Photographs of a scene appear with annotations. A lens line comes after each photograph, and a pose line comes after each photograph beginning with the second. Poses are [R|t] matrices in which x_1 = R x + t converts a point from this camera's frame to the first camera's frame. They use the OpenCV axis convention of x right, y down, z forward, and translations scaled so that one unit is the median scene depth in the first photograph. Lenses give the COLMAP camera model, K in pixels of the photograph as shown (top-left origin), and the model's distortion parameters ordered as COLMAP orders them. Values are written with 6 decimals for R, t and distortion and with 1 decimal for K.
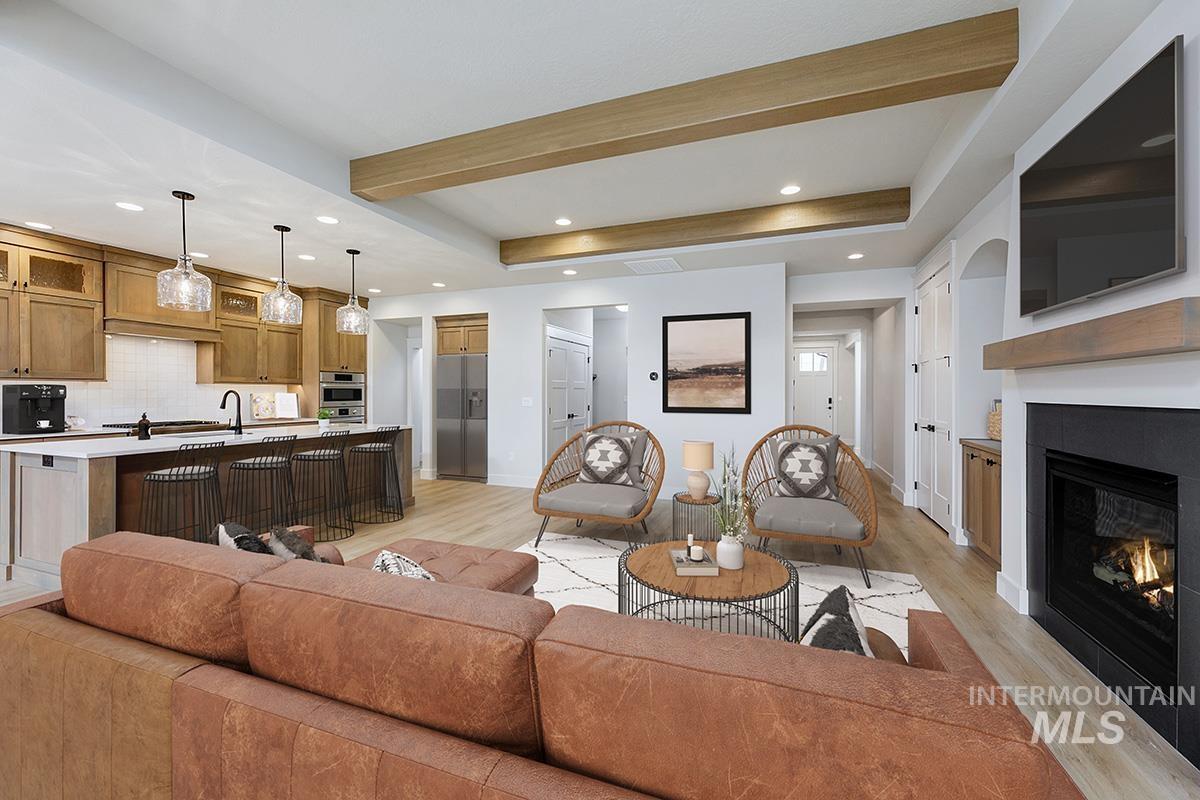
lens RADIAL K [[487.1, 0, 603.1], [0, 487.1, 395.3], [0, 0, 1]] dist [0.000791, 0.000377]
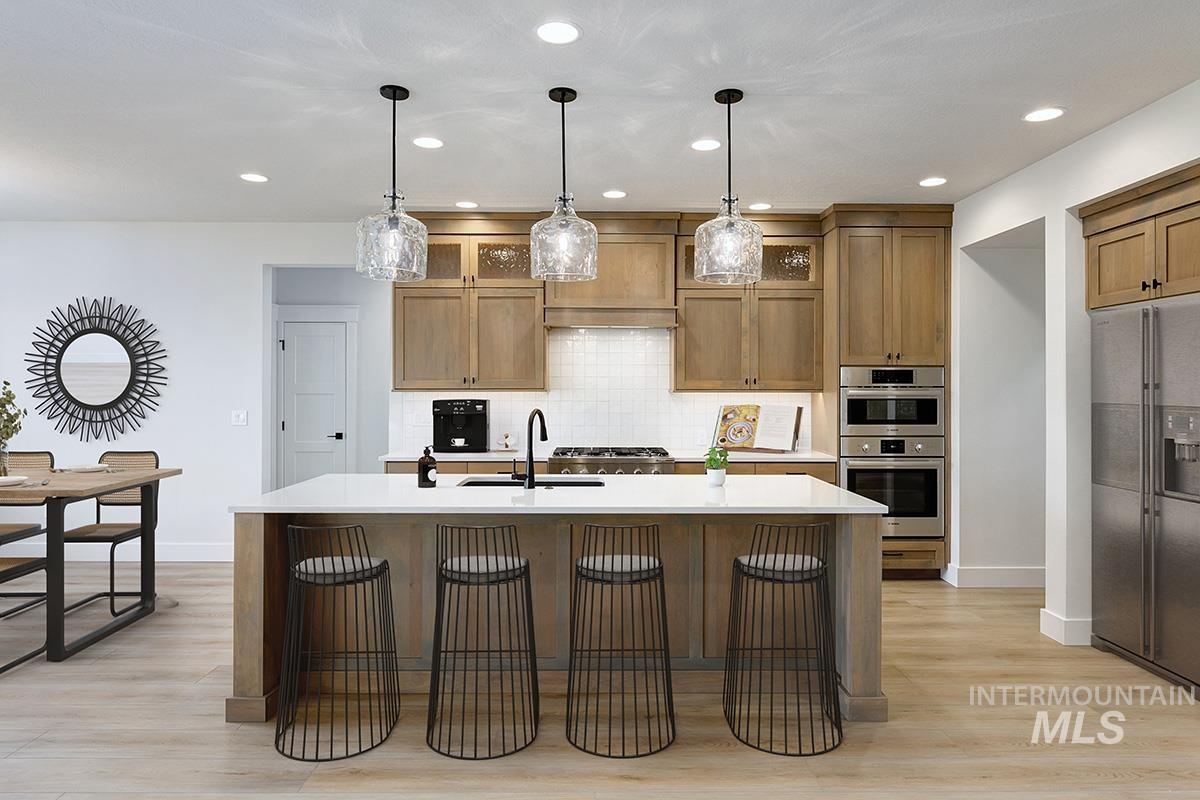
lens RADIAL K [[717.9, 0, 591.6], [0, 717.9, 392.4], [0, 0, 1]] dist [-0.003396, -0.000607]
pose [[0.358215, 0.001845, -0.933637, 0.039080], [-0.006477, 0.999979, -0.000509, -0.021031], [0.933617, 0.006230, 0.358219, 0.527362]]
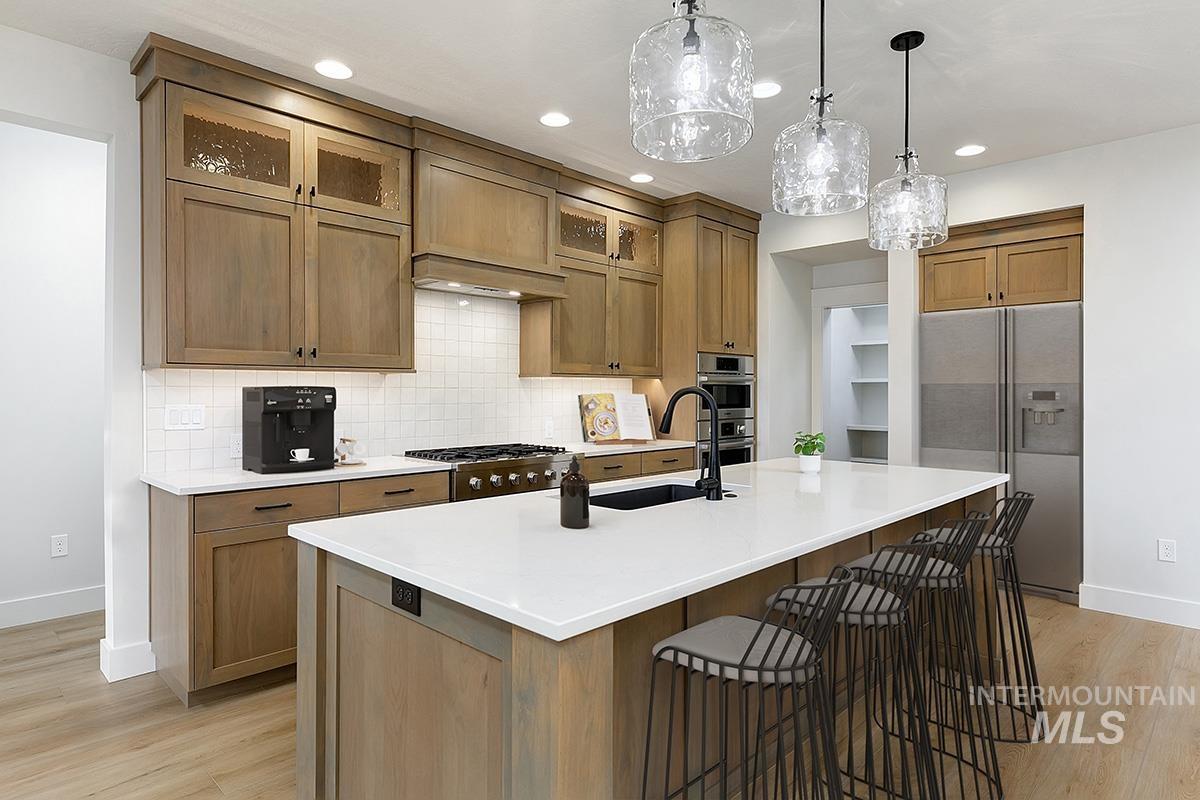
lens RADIAL K [[674.4, 0, 601.9], [0, 674.4, 386.6], [0, 0, 1]] dist [-0.002570, -0.000347]
pose [[0.922207, -0.004275, -0.386672, -0.432970], [0.000553, 0.999952, -0.009738, -0.005792], [0.386695, 0.008766, 0.922166, 0.317509]]
